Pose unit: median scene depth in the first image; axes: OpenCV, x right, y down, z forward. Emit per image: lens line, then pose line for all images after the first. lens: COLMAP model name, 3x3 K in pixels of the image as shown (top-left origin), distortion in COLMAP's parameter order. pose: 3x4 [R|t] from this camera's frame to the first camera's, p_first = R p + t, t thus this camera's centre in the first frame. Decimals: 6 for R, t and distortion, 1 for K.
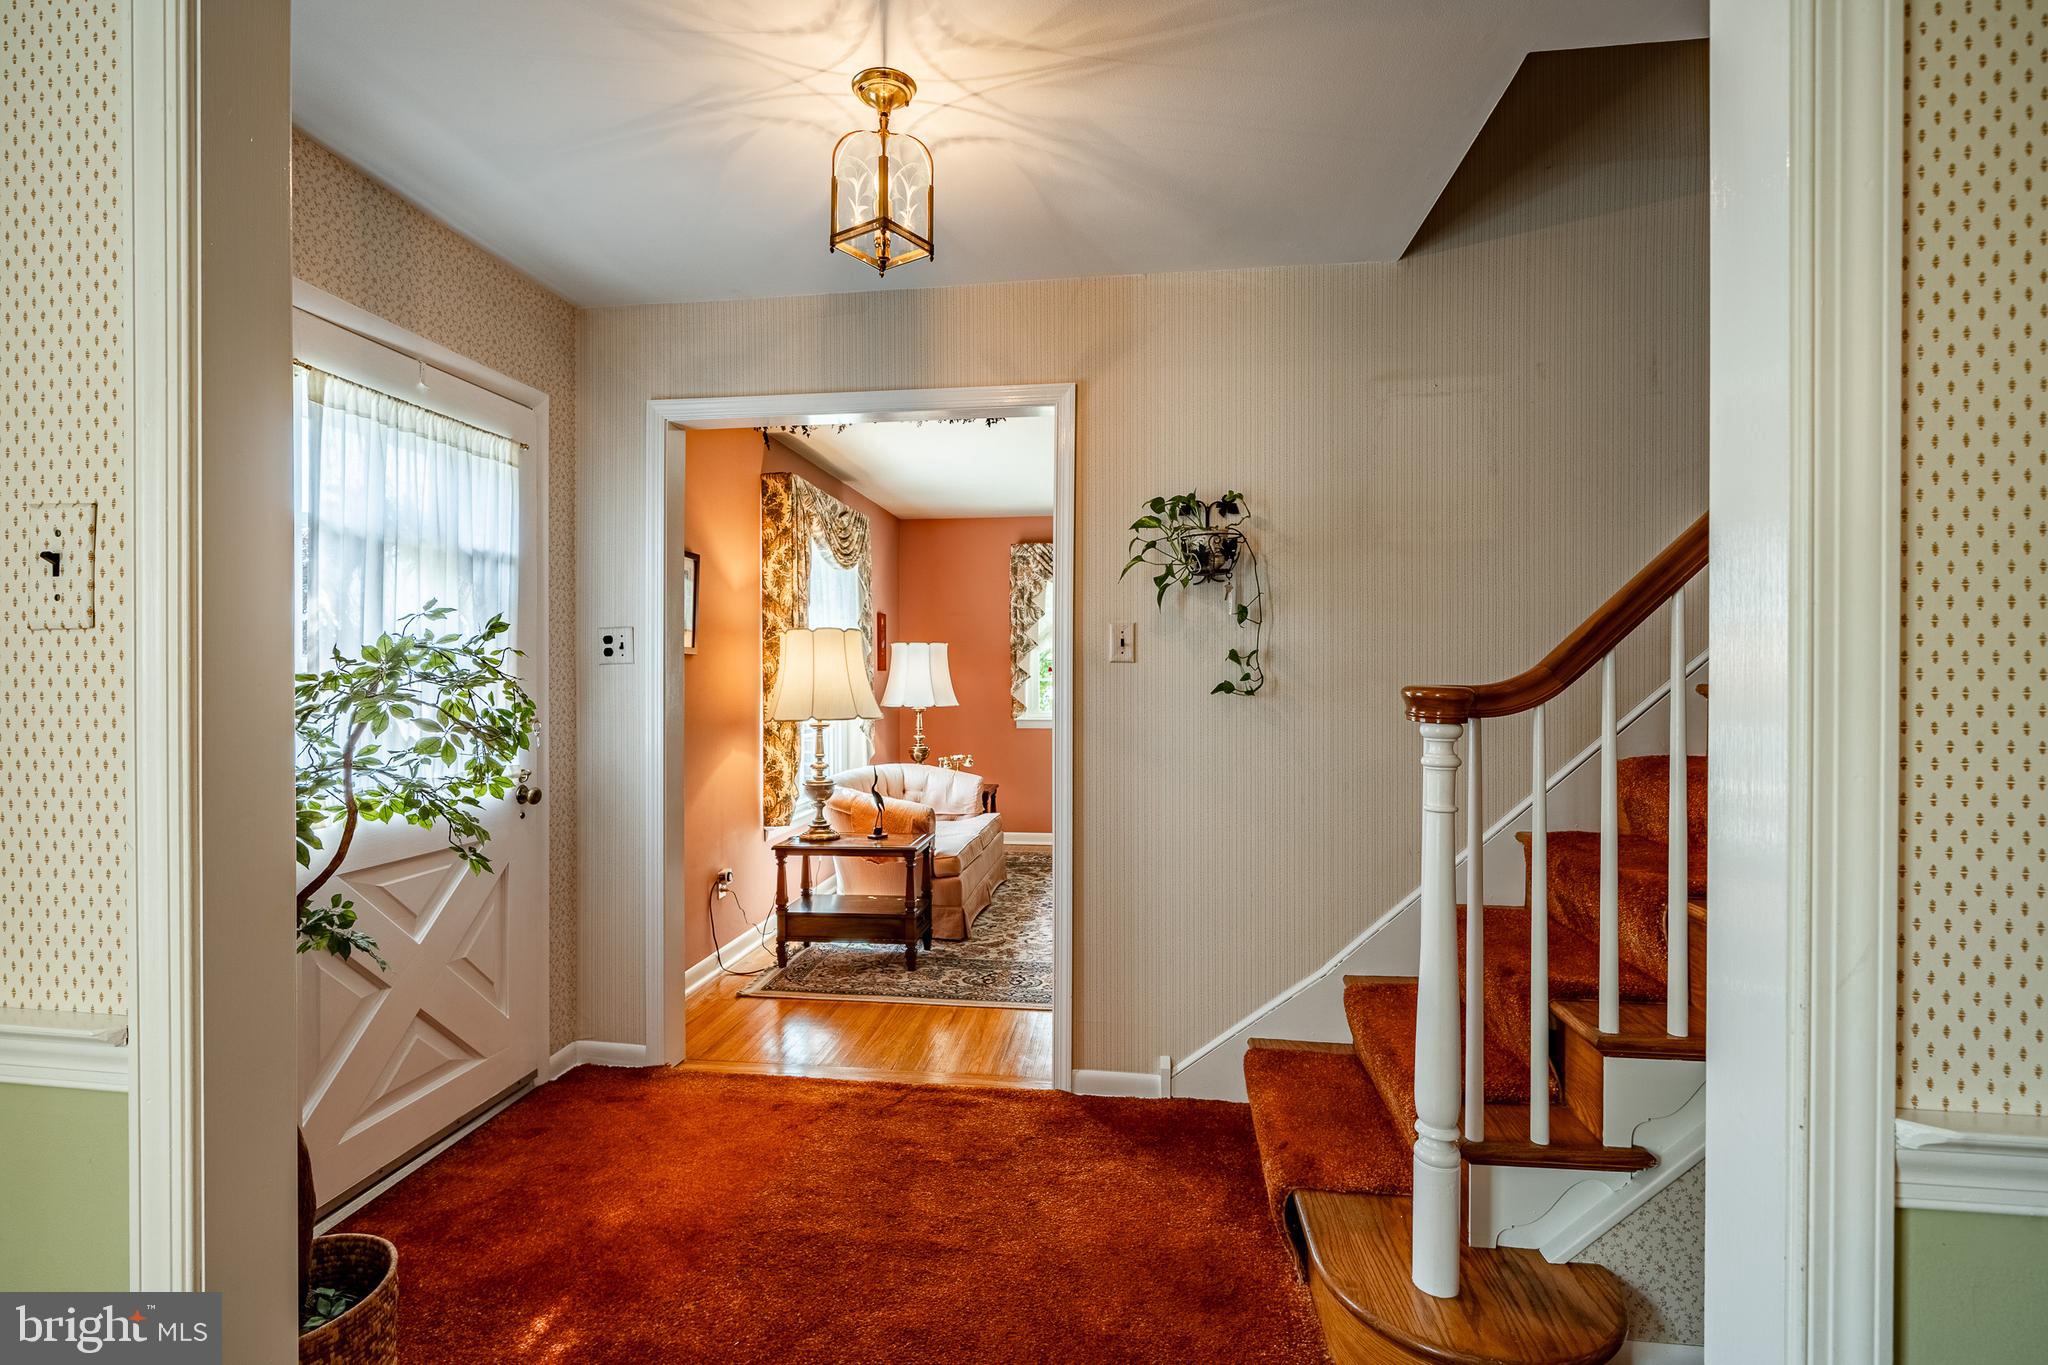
lens RADIAL K [[963.8, 0, 993.6], [0, 963.8, 674.3], [0, 0, 1]] dist [0.001720, 0.000606]
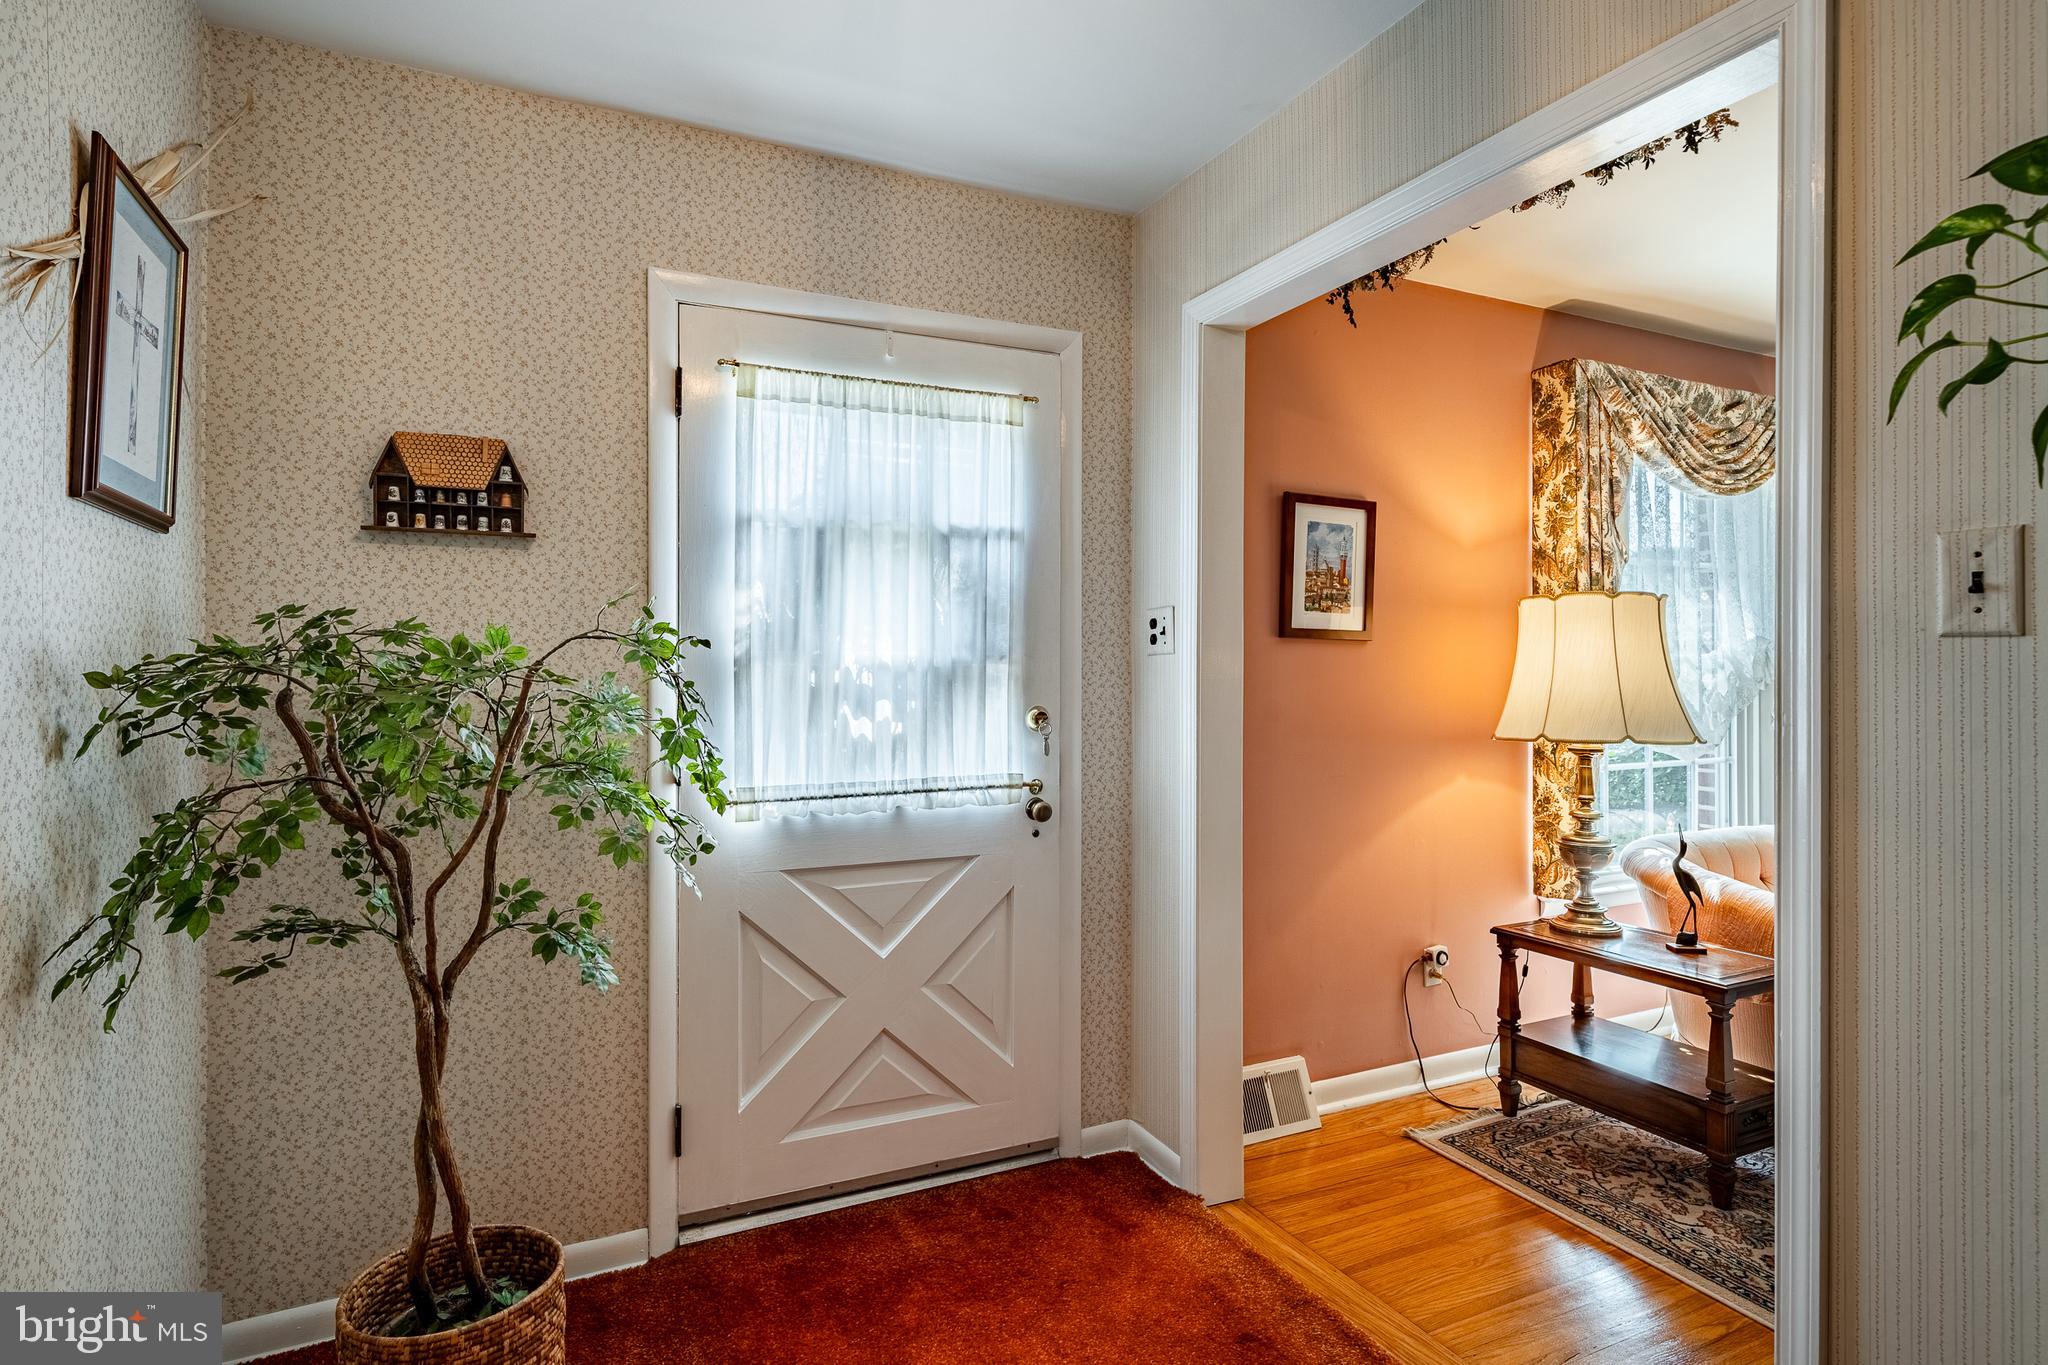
lens RADIAL K [[1039.6, 0, 1019.0], [0, 1039.6, 662.7], [0, 0, 1]] dist [0.000374, 0.000859]
pose [[0.551685, -0.003053, -0.834047, 0.199568], [-0.000616, 0.999992, -0.004068, -0.000392], [0.834052, 0.002757, 0.551679, 0.356141]]
